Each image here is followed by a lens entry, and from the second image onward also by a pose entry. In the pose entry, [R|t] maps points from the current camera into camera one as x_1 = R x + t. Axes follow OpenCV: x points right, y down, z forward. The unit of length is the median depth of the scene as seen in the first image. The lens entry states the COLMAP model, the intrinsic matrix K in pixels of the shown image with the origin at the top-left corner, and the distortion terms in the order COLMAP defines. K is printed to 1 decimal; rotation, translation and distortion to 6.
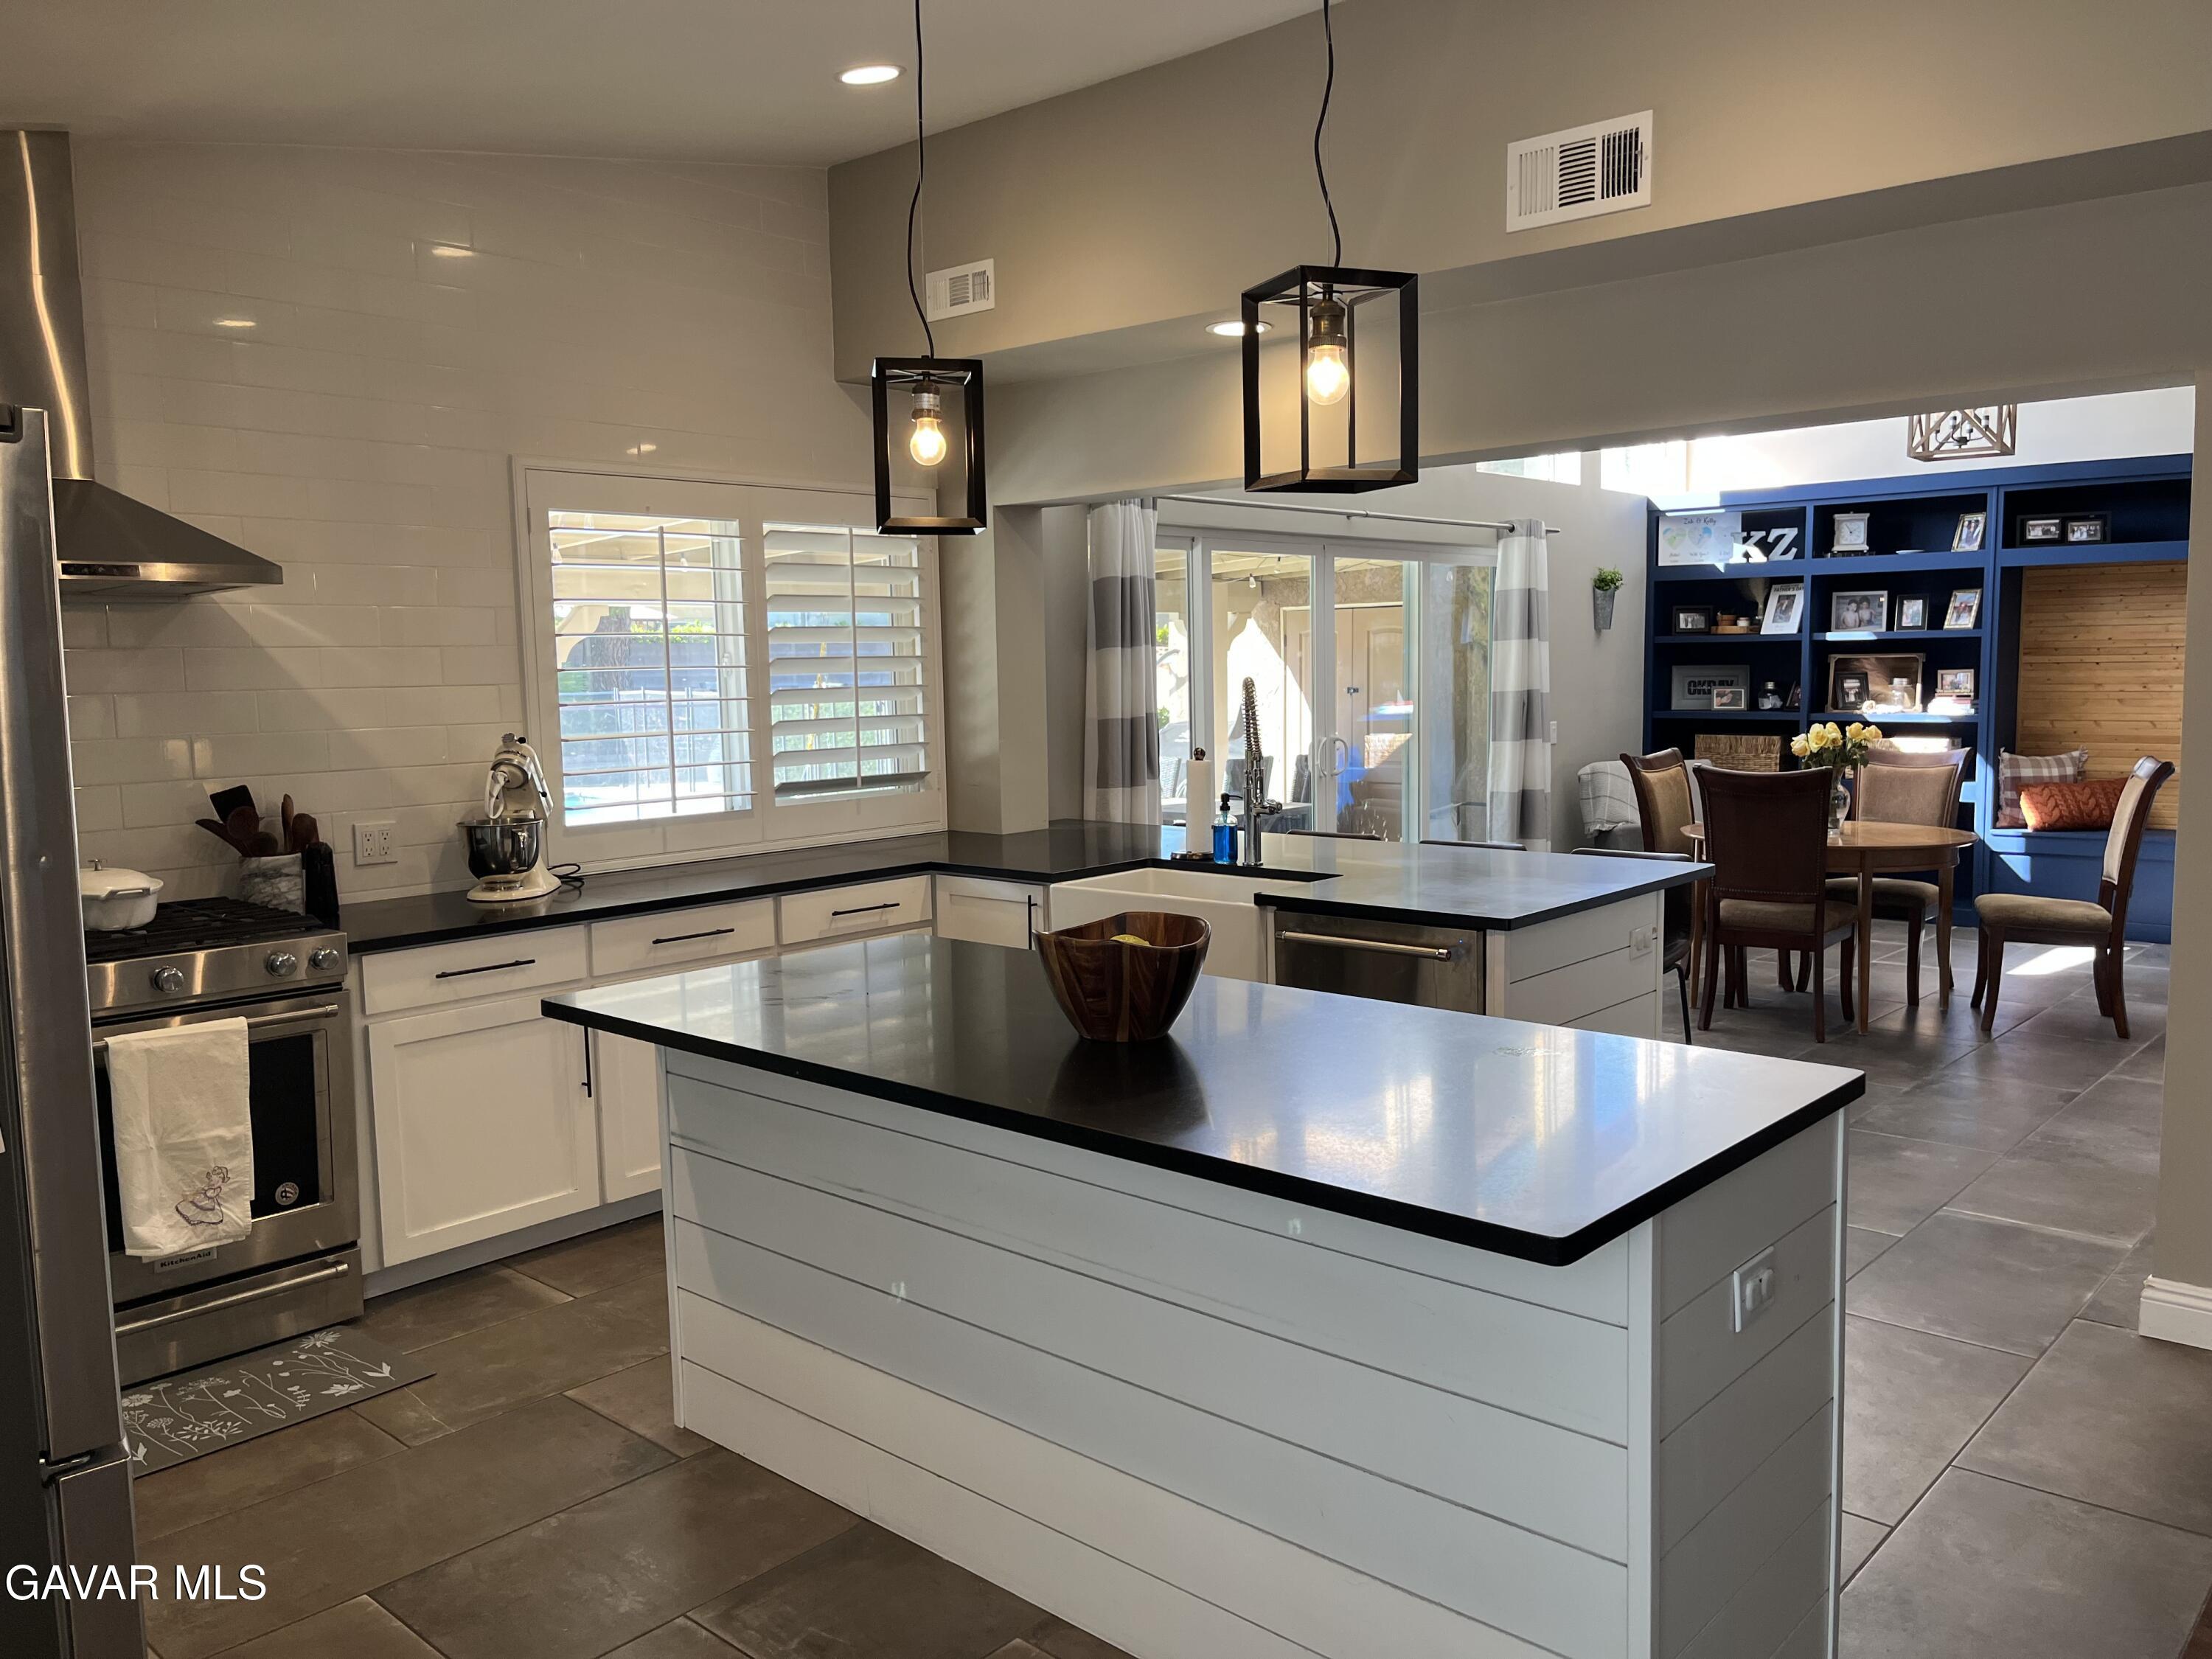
lens RADIAL K [[1672.1, 0, 1114.4], [0, 1672.1, 829.3], [0, 0, 1]] dist [0.047933, -0.053510]
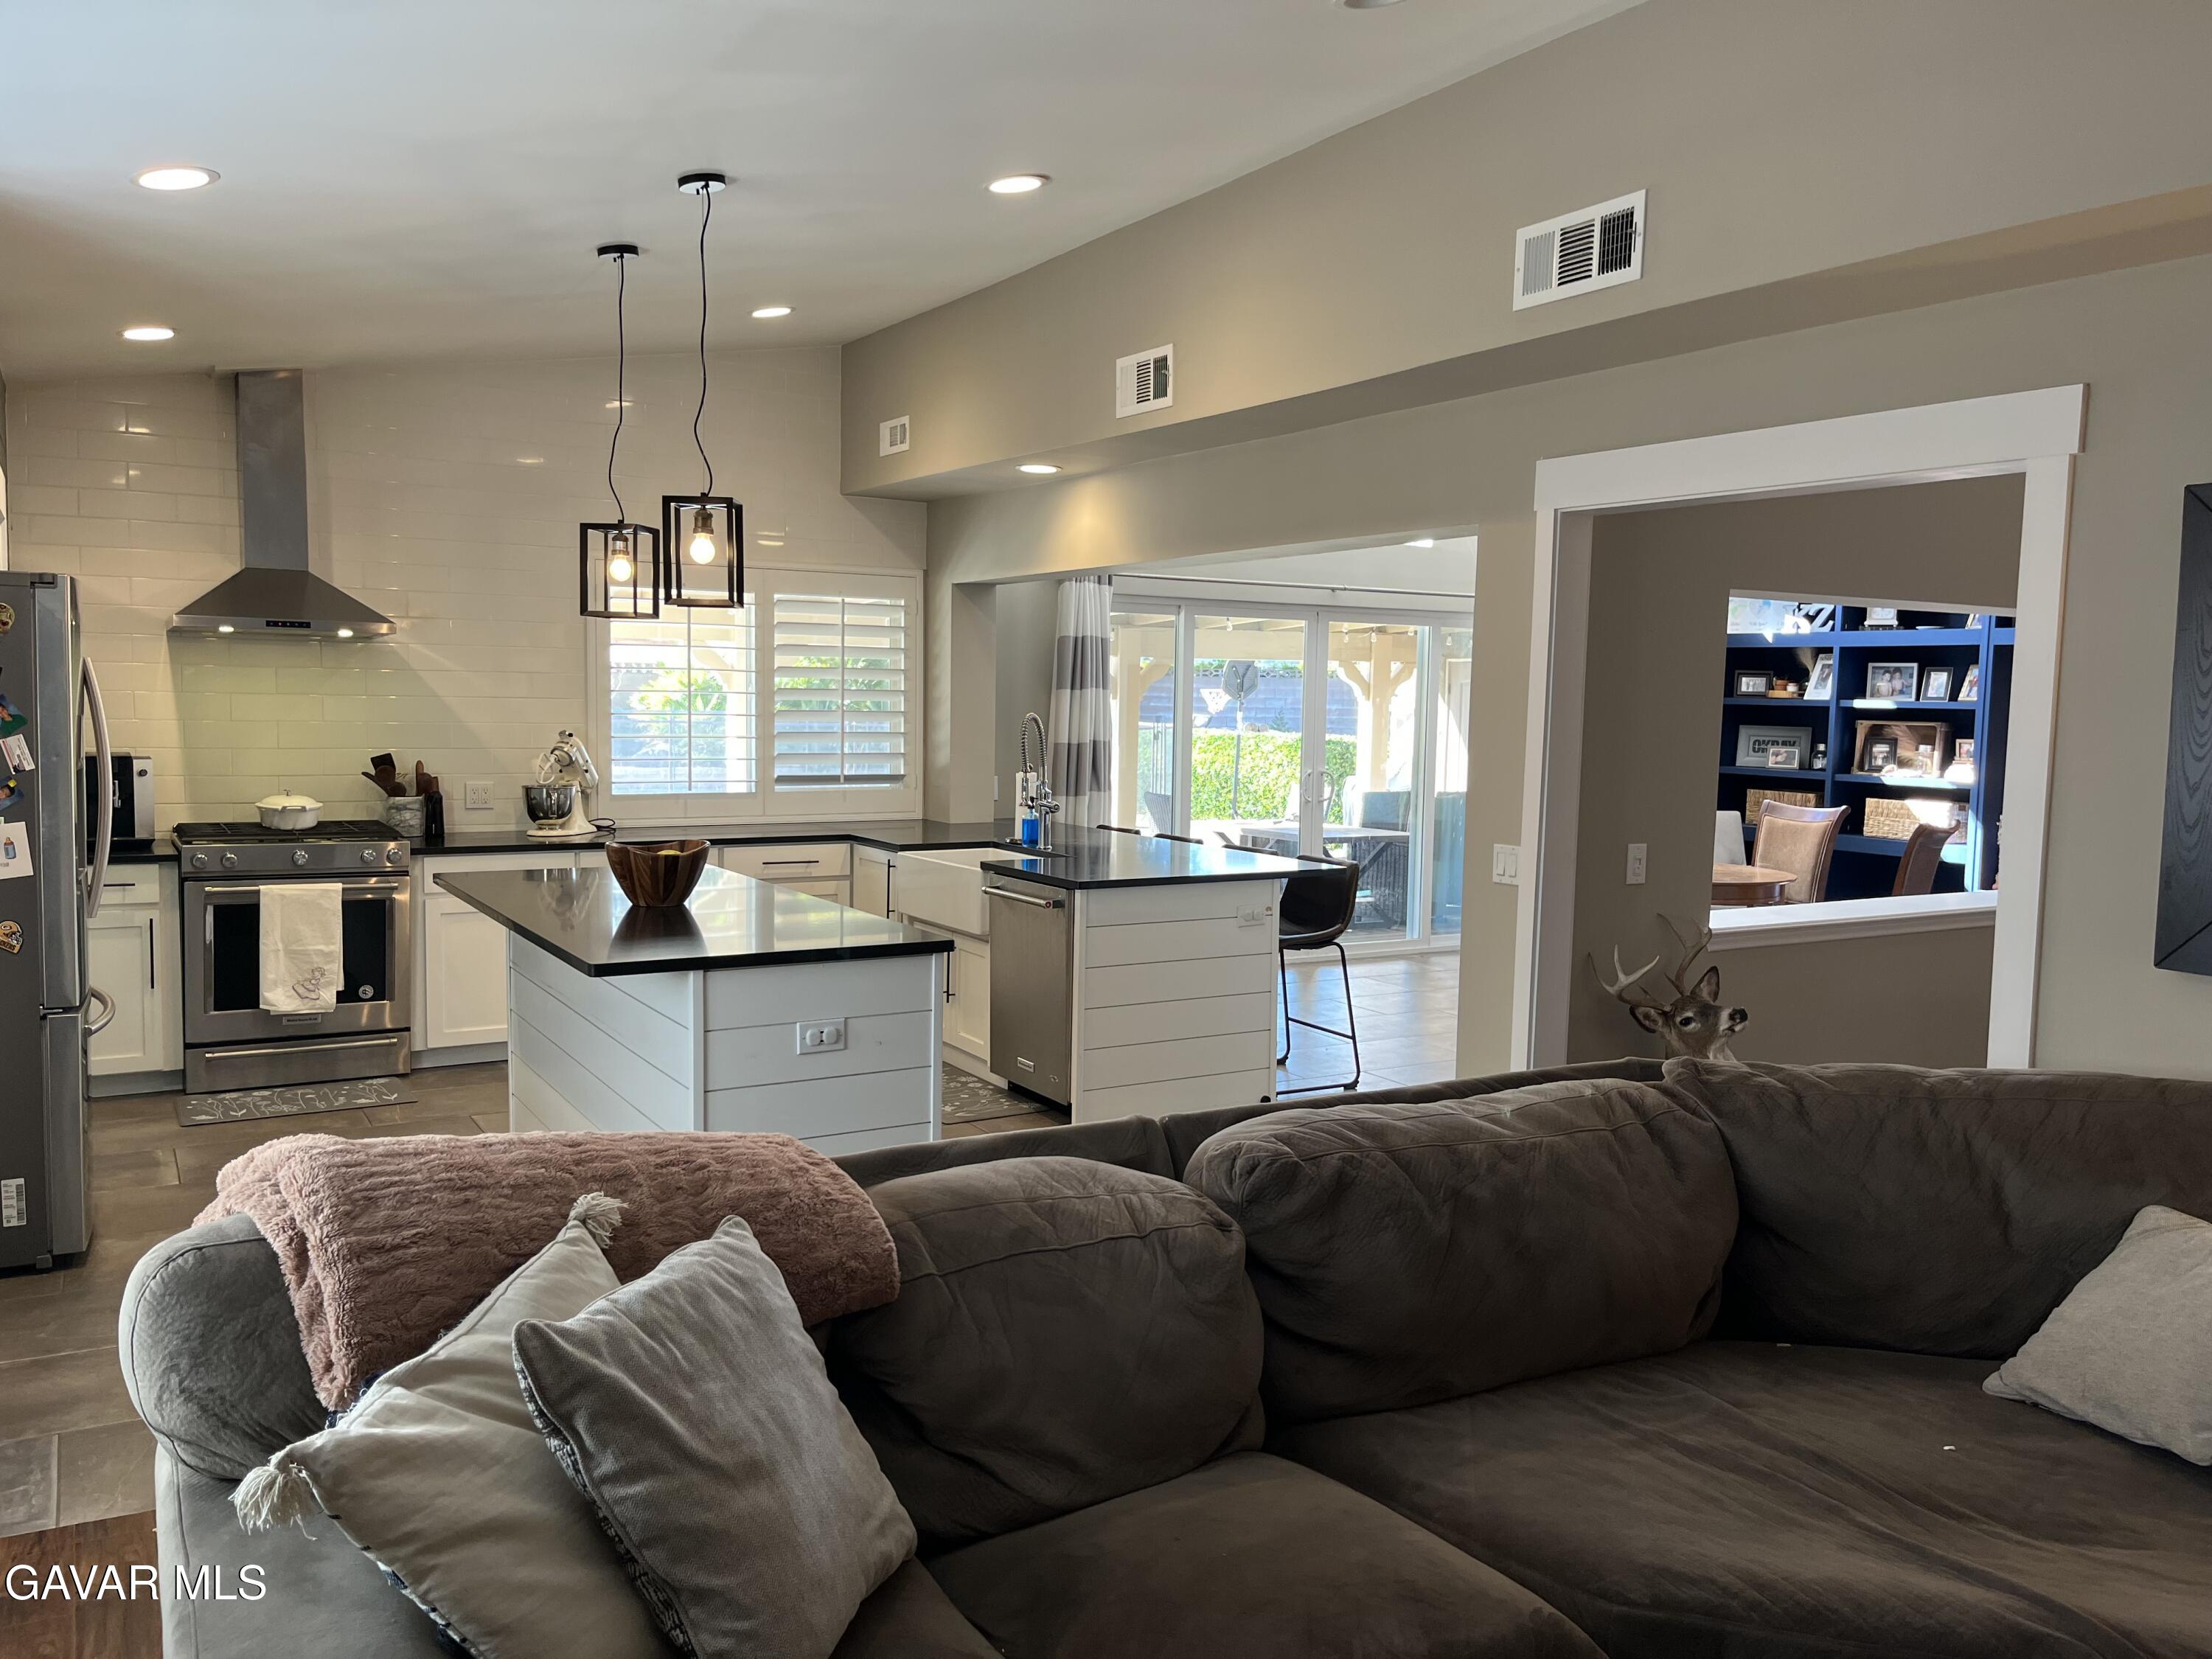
lens RADIAL K [[1672.1, 0, 1110.3], [0, 1672.1, 823.9], [0, 0, 1]] dist [0.047933, -0.053510]
pose [[0.957631, 0.058268, -0.282043, 0.431472], [-0.065071, 0.997771, -0.014806, 0.014729], [0.280552, 0.032531, 0.959287, -0.261137]]
